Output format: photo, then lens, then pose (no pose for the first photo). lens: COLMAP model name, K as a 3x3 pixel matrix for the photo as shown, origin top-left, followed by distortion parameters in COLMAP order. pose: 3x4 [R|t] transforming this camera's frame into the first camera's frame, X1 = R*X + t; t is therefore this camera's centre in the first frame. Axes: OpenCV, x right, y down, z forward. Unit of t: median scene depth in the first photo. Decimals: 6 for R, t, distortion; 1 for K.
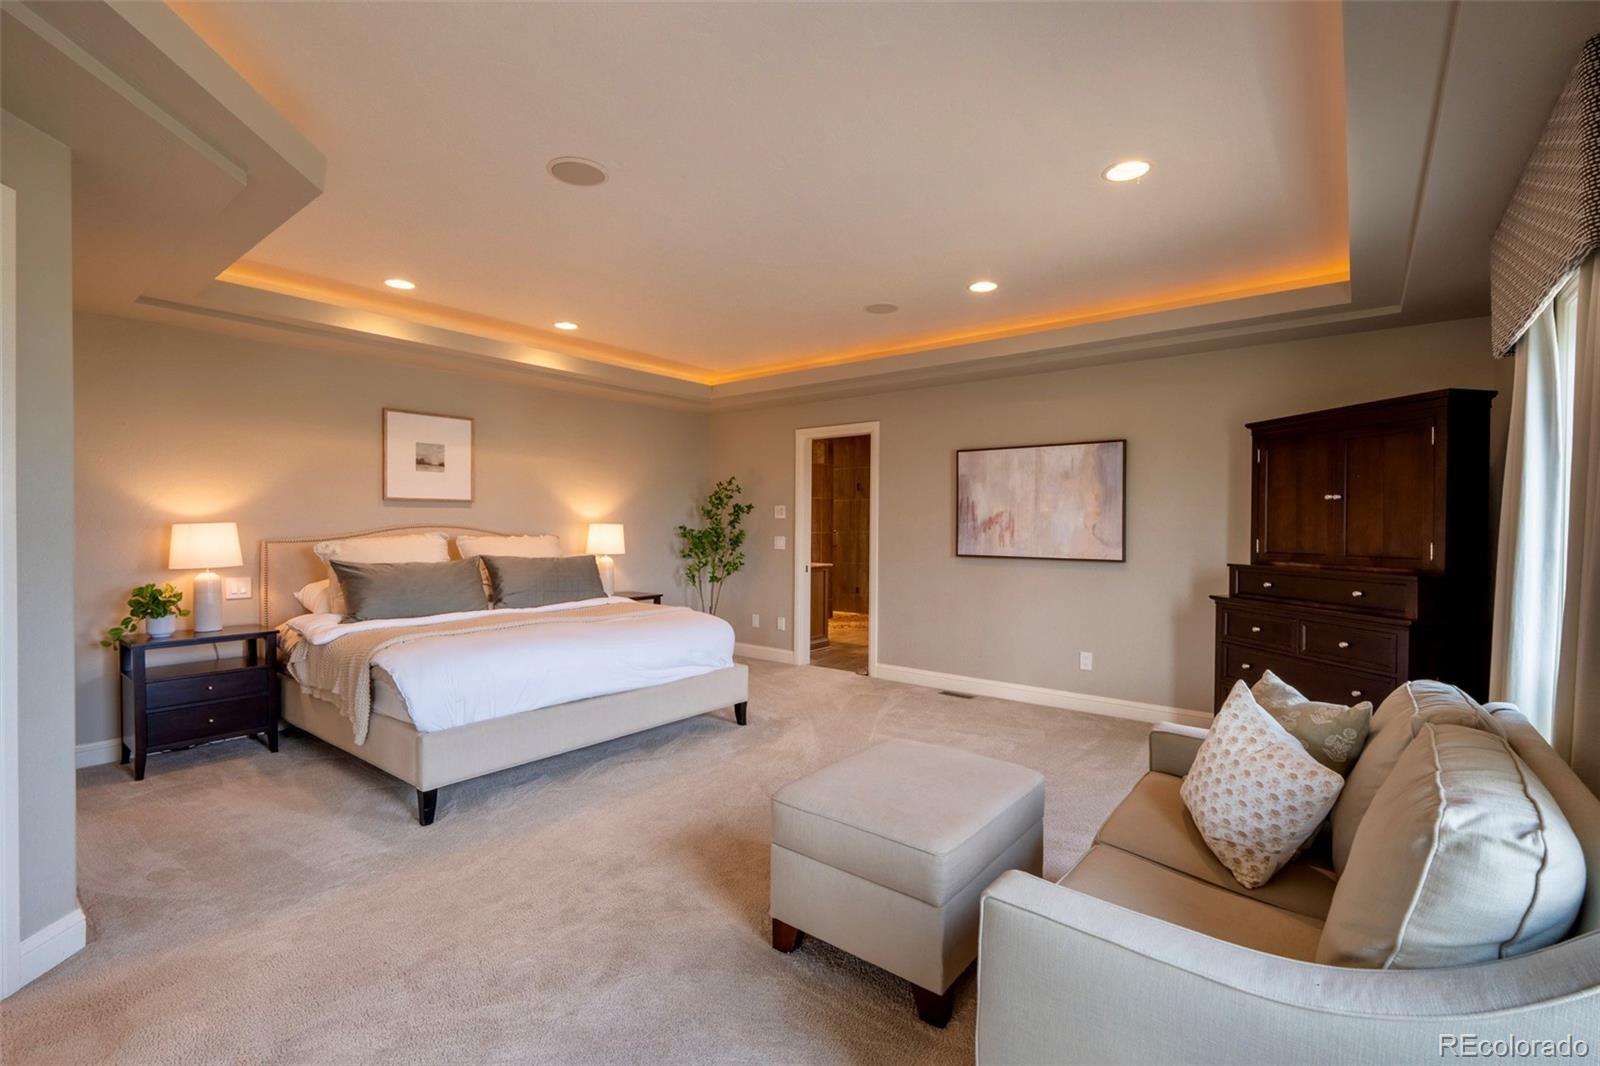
lens RADIAL K [[709.7, 0, 797.4], [0, 709.7, 532.2], [0, 0, 1]] dist [0.000592, 0.000602]
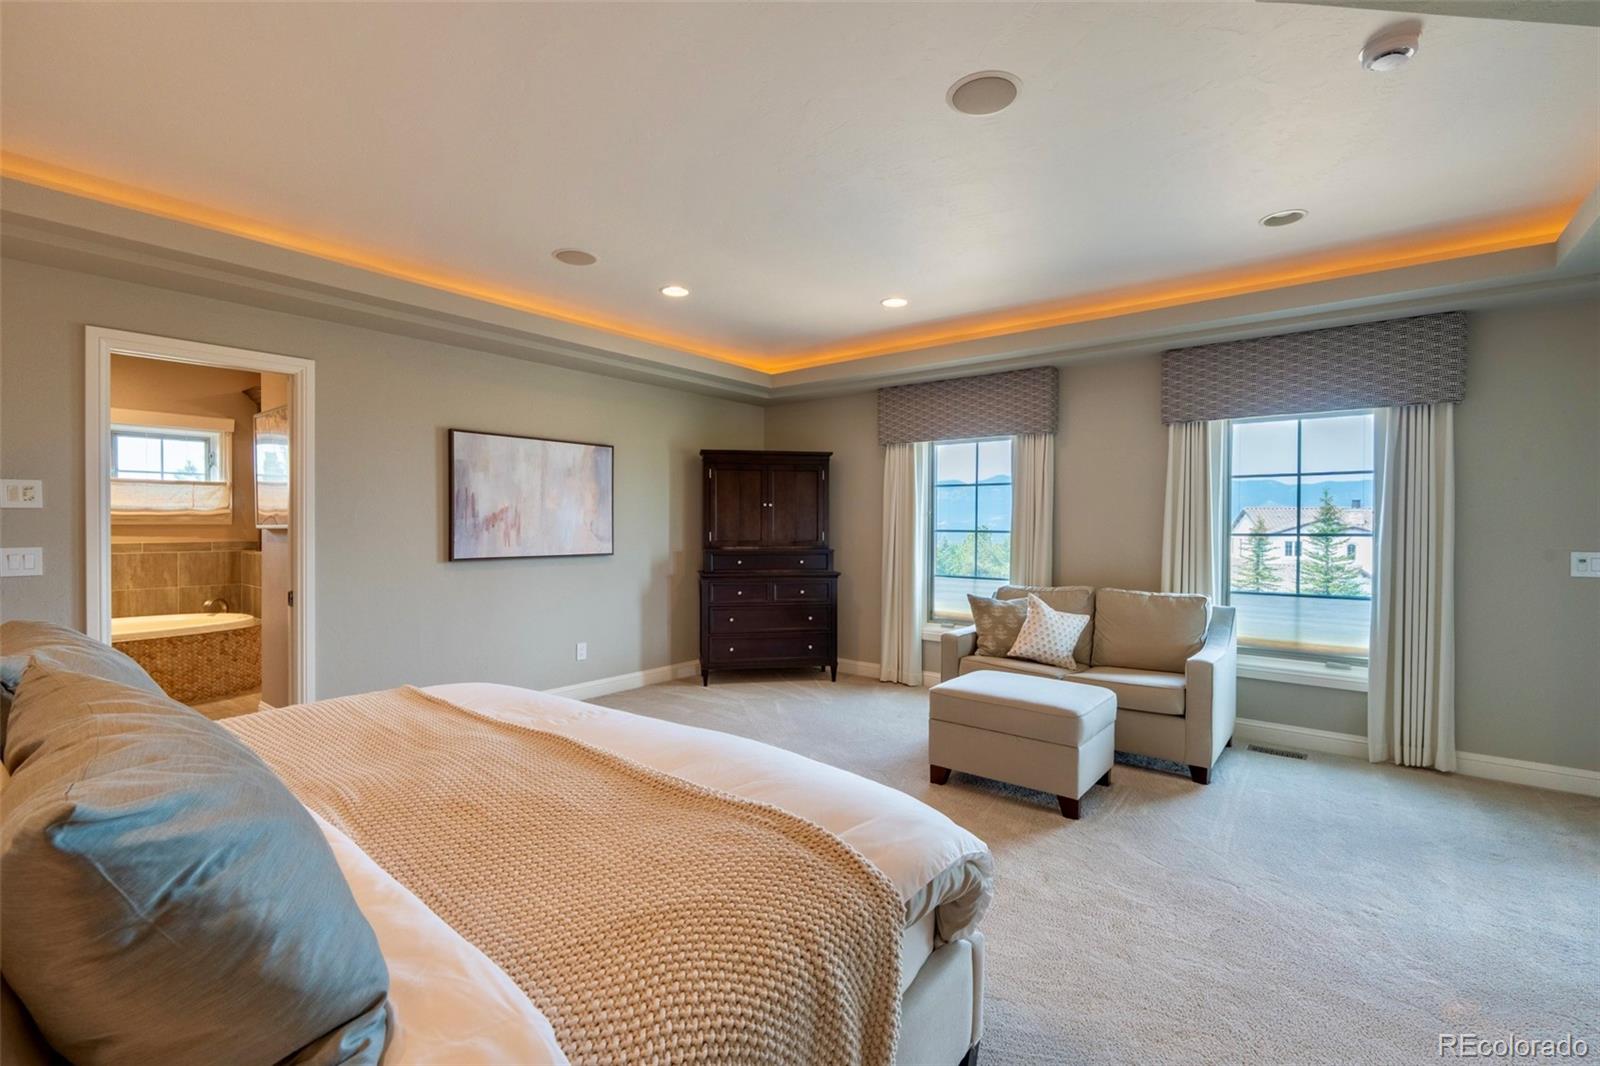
lens RADIAL K [[709.7, 0, 797.7], [0, 709.7, 533.7], [0, 0, 1]] dist [0.000592, 0.000602]
pose [[0.012934, -0.018446, 0.999746, -0.616971], [0.009179, 0.999790, 0.018328, -0.008682], [-0.999874, 0.008940, 0.013101, 0.647601]]
